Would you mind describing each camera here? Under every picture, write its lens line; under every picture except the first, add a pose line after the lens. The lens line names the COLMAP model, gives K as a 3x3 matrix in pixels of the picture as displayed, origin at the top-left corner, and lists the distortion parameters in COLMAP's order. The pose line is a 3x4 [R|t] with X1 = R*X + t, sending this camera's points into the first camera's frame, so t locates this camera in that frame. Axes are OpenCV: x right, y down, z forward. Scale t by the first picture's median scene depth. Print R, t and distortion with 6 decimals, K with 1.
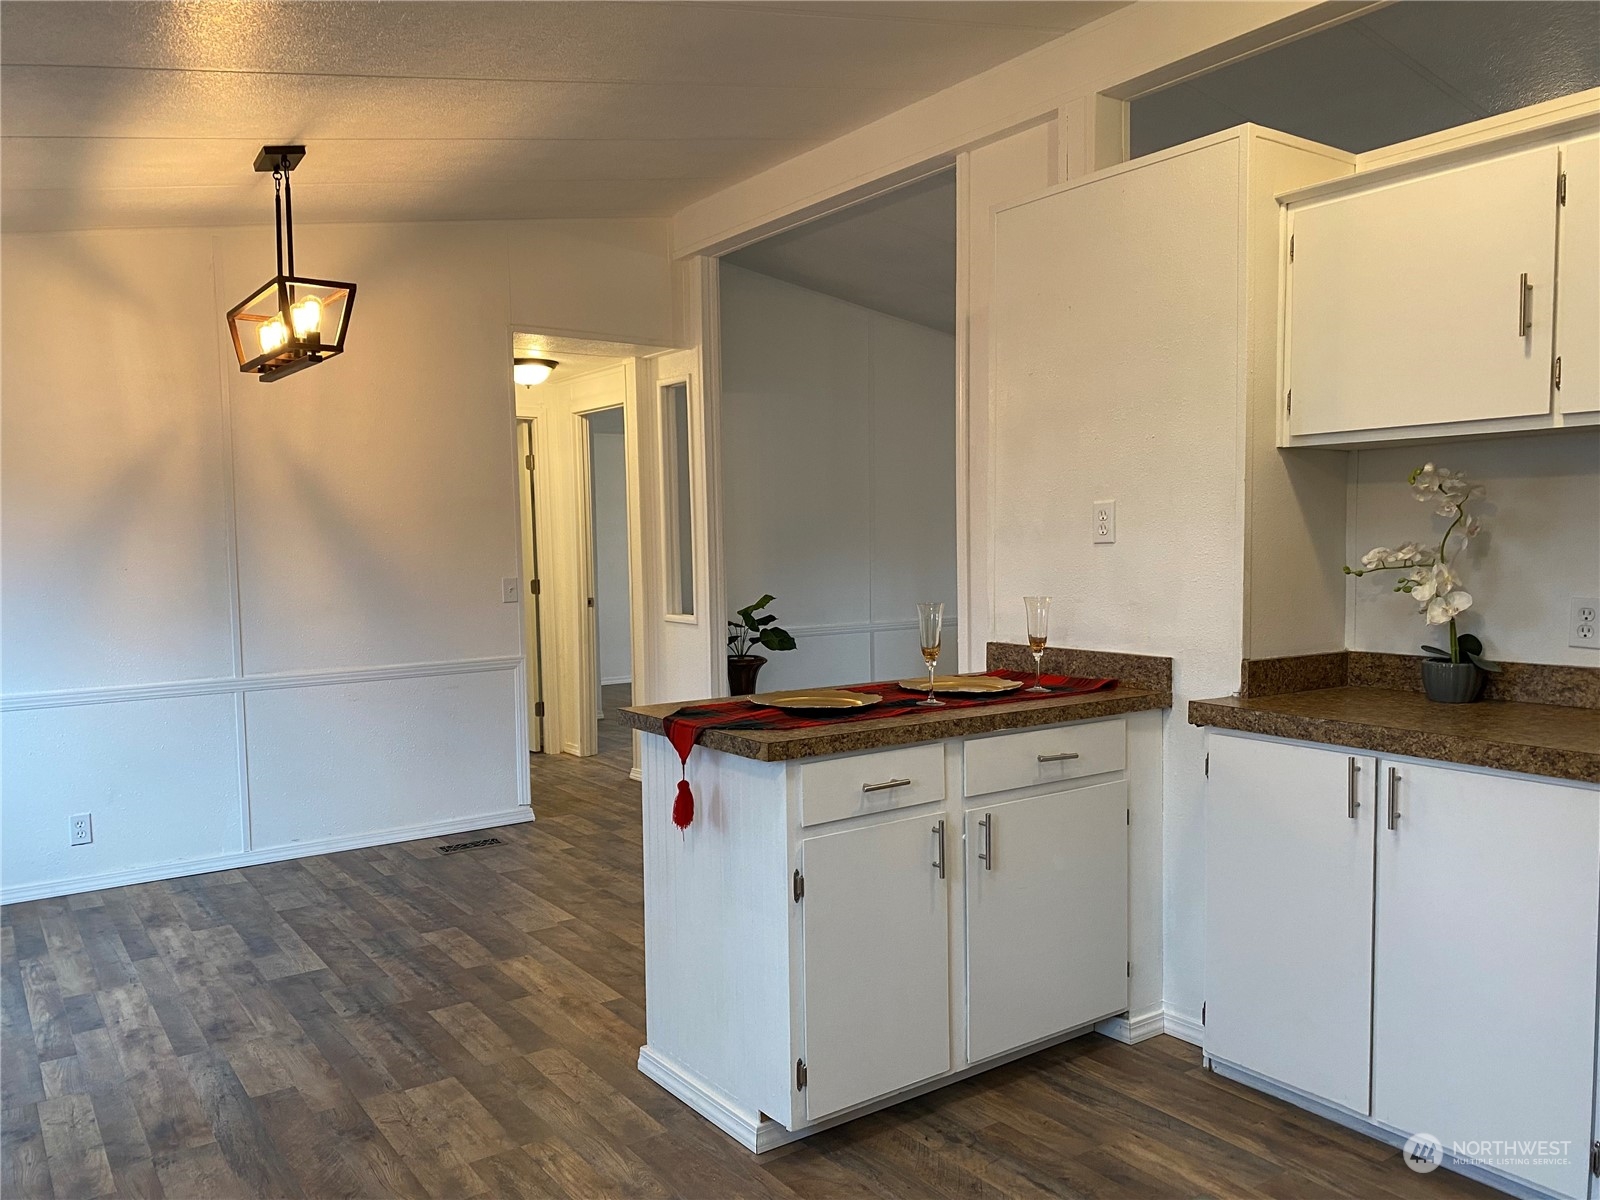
lens RADIAL K [[1230.7, 0, 800.0], [0, 1230.7, 600.0], [0, 0, 1]] dist [0.048456, -0.053201]
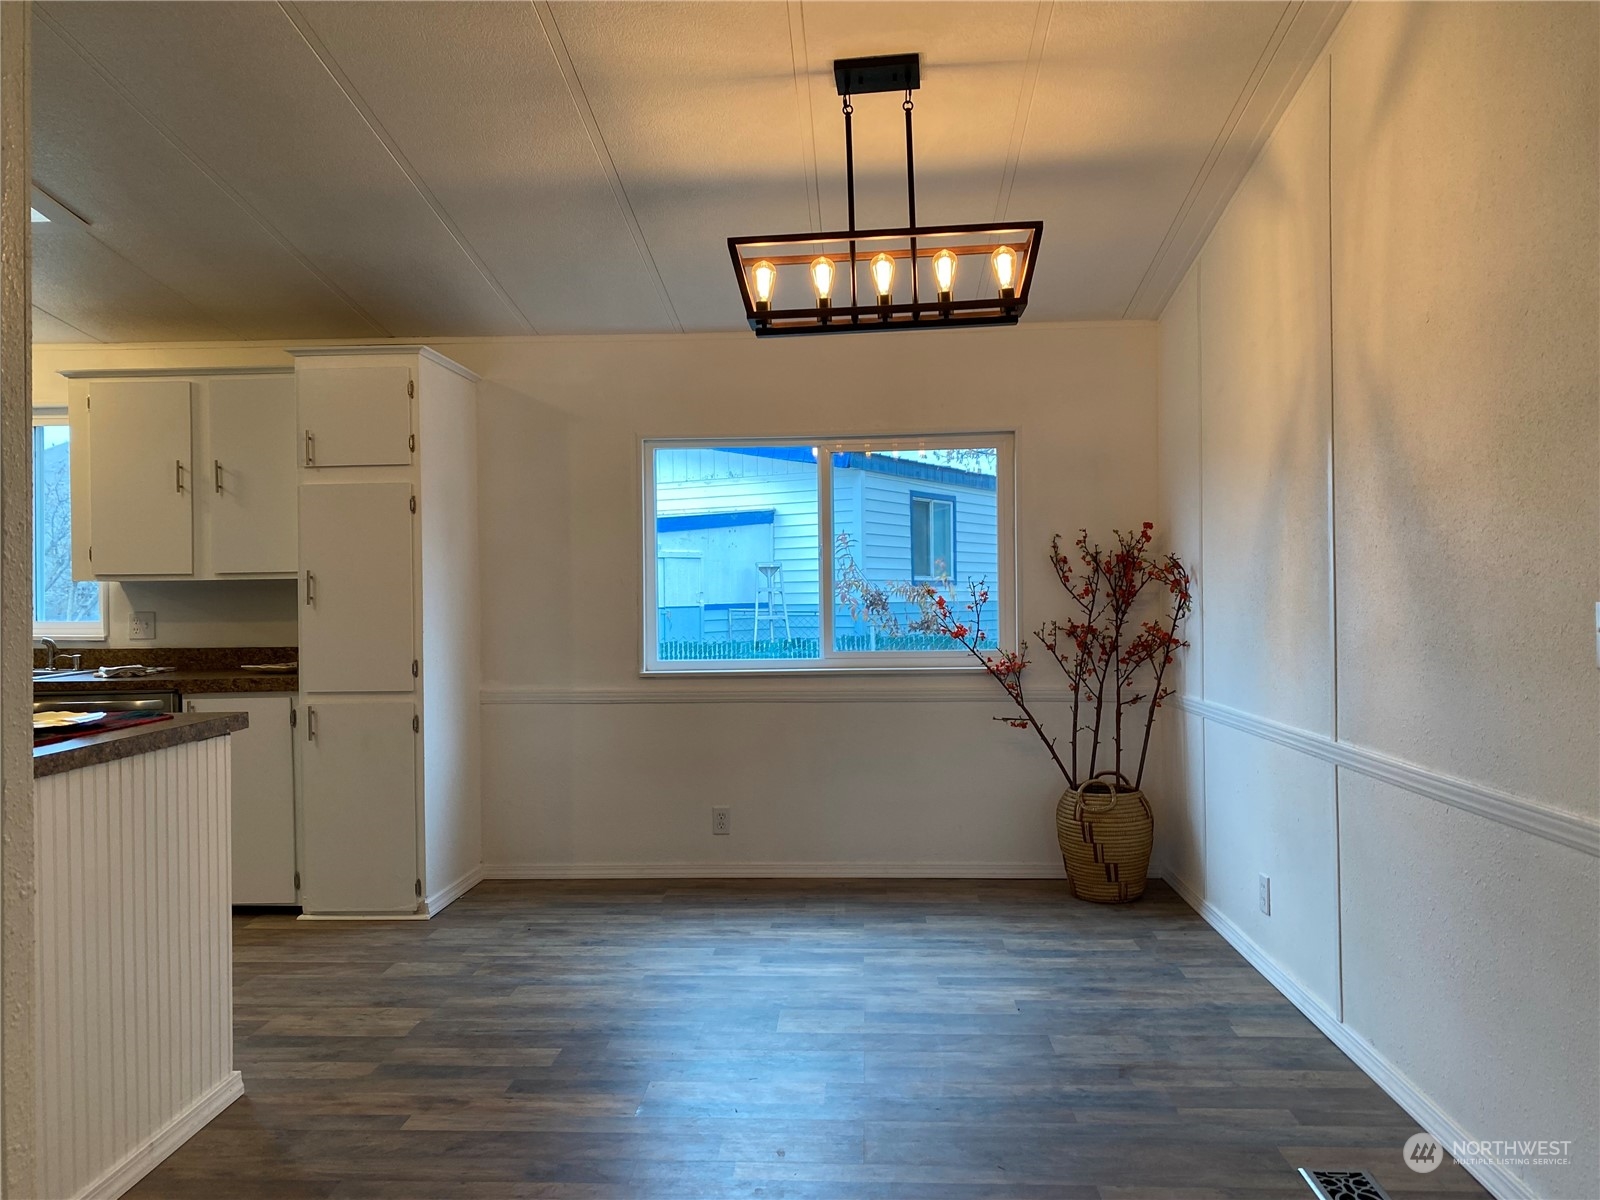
lens RADIAL K [[1230.7, 0, 800.0], [0, 1230.7, 600.0], [0, 0, 1]] dist [0.048456, -0.053201]
pose [[-0.626052, 0.032069, -0.779122, 0.260232], [-0.014502, 0.998502, 0.052752, -0.048870], [0.779647, 0.044325, -0.624649, 1.458251]]
